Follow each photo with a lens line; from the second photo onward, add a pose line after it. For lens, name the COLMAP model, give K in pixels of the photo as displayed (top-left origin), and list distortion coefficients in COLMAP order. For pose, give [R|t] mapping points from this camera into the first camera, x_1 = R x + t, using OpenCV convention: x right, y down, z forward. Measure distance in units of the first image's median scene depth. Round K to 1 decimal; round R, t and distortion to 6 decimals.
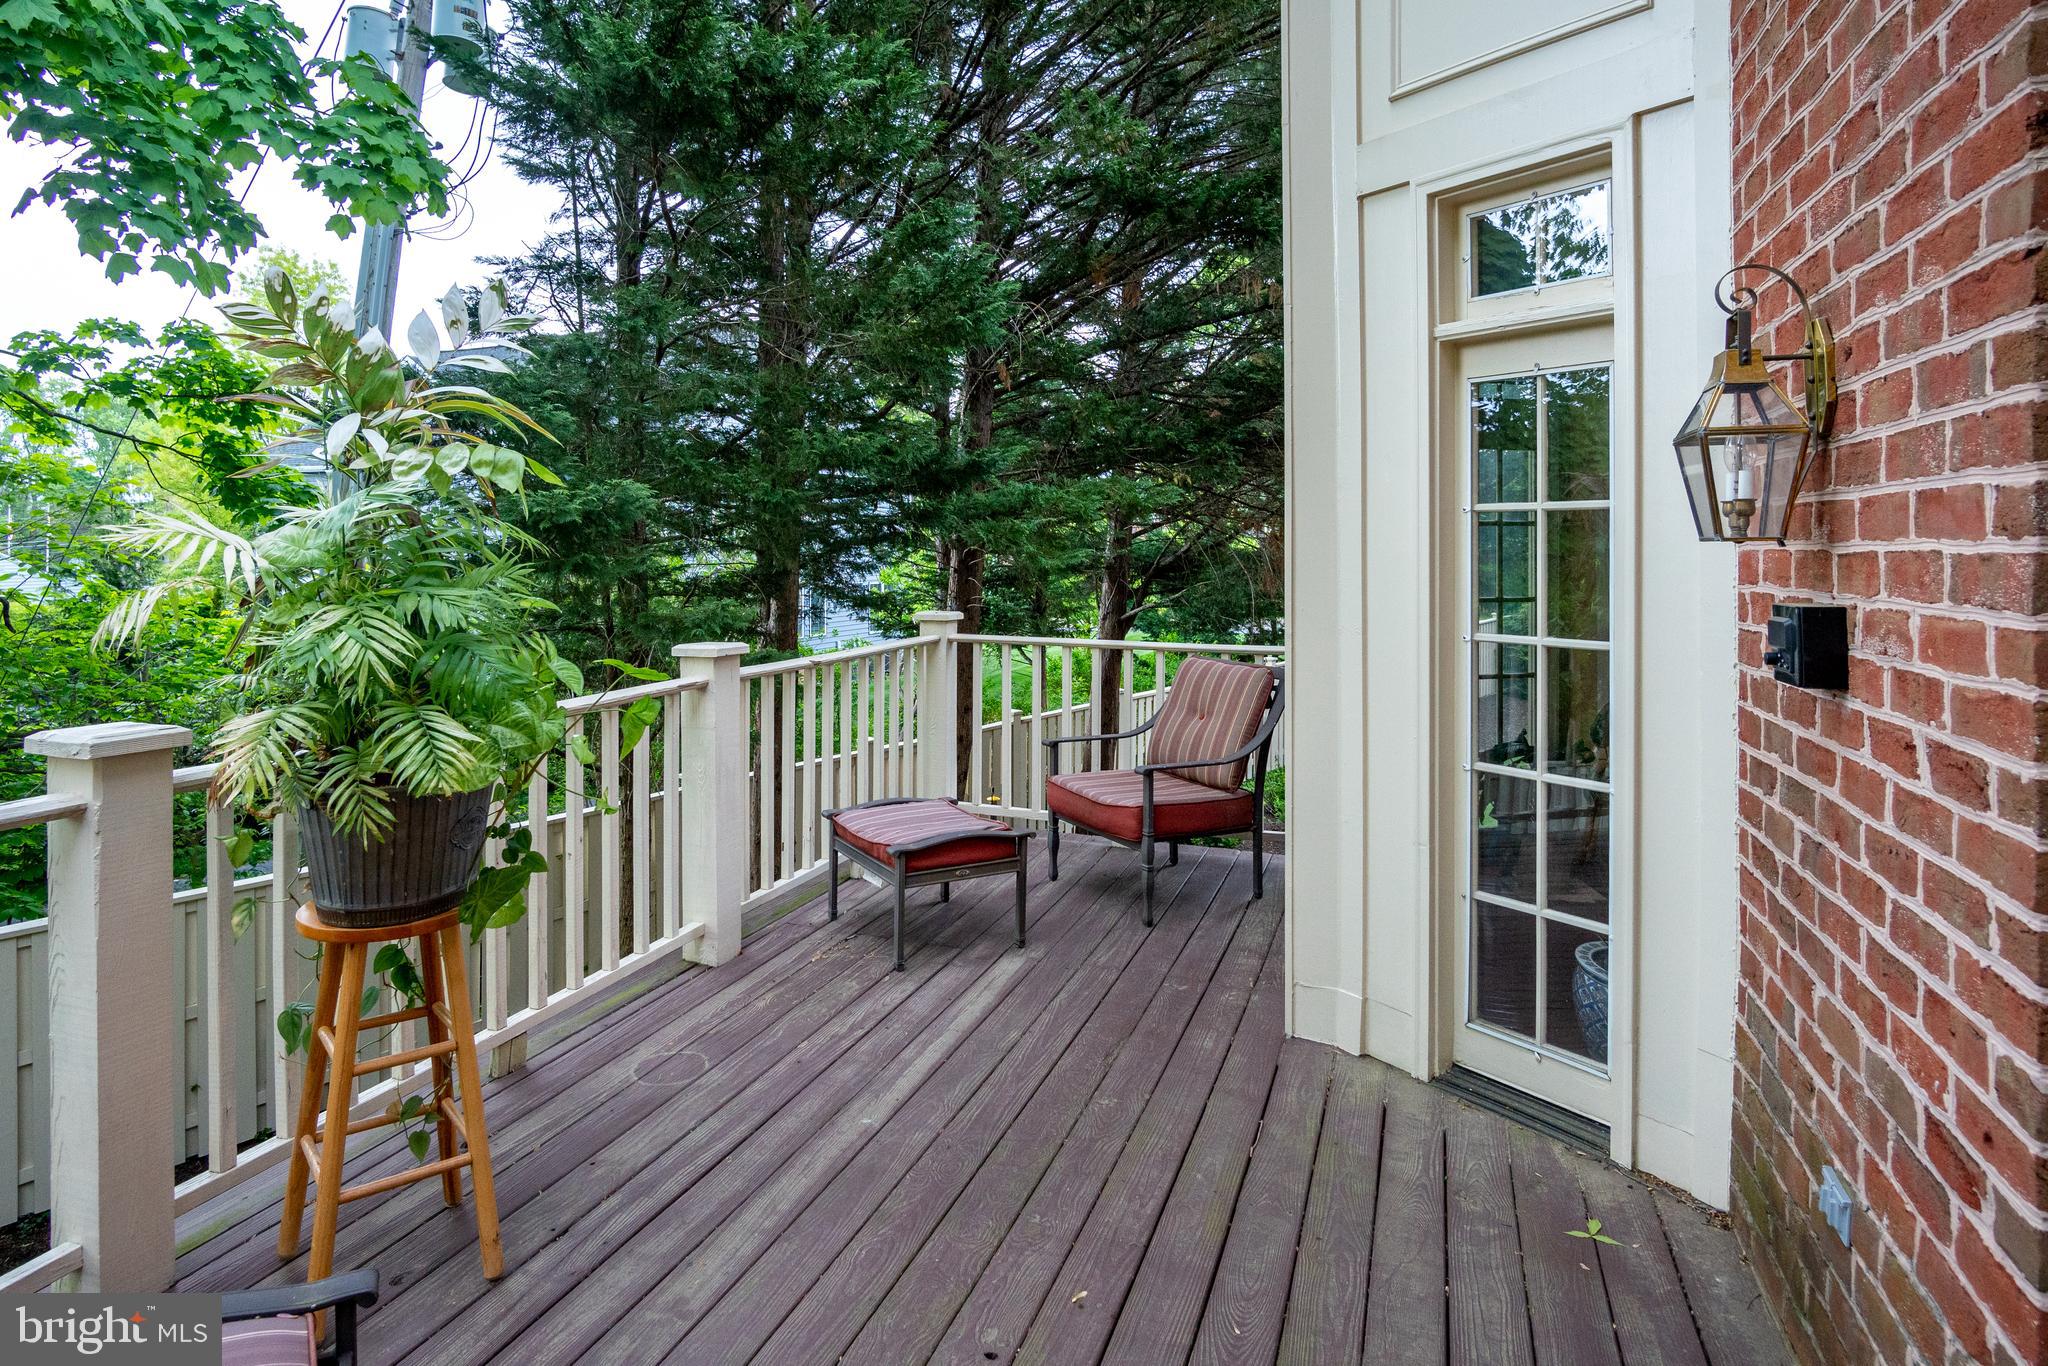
lens RADIAL K [[1099.4, 0, 1024.0], [0, 1099.4, 683.0], [0, 0, 1]] dist [-0.035825, 0.011554]
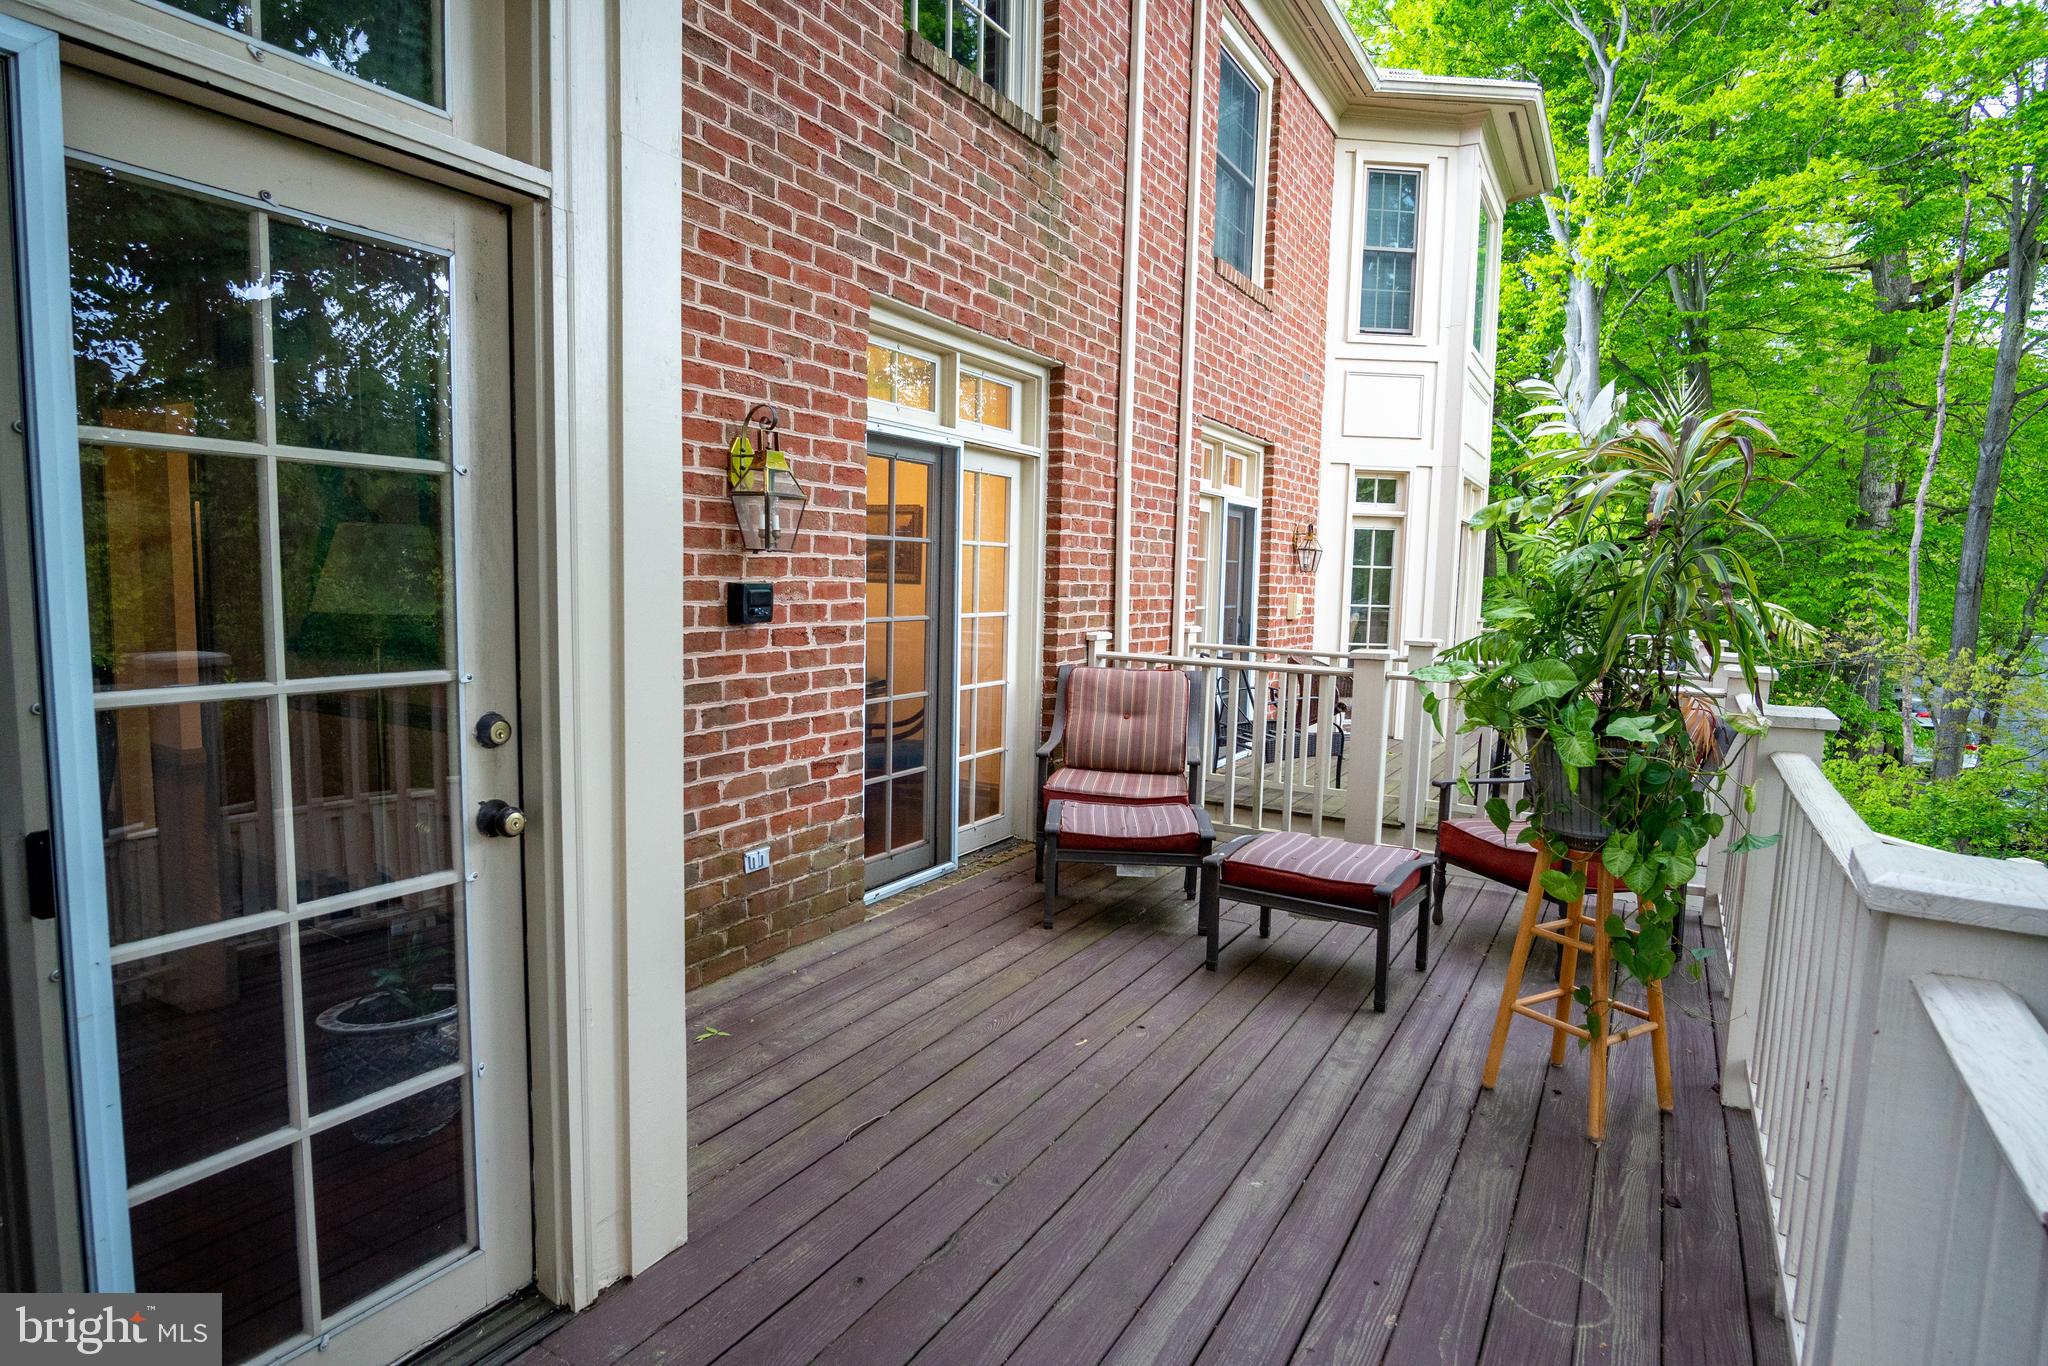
lens RADIAL K [[1099.4, 0, 1024.0], [0, 1099.4, 683.0], [0, 0, 1]] dist [-0.035825, 0.011554]
pose [[-0.982046, -0.043588, 0.183535, -0.107873], [-0.000880, 0.973987, 0.226602, -0.236434], [-0.188638, 0.222372, -0.956539, 1.932165]]
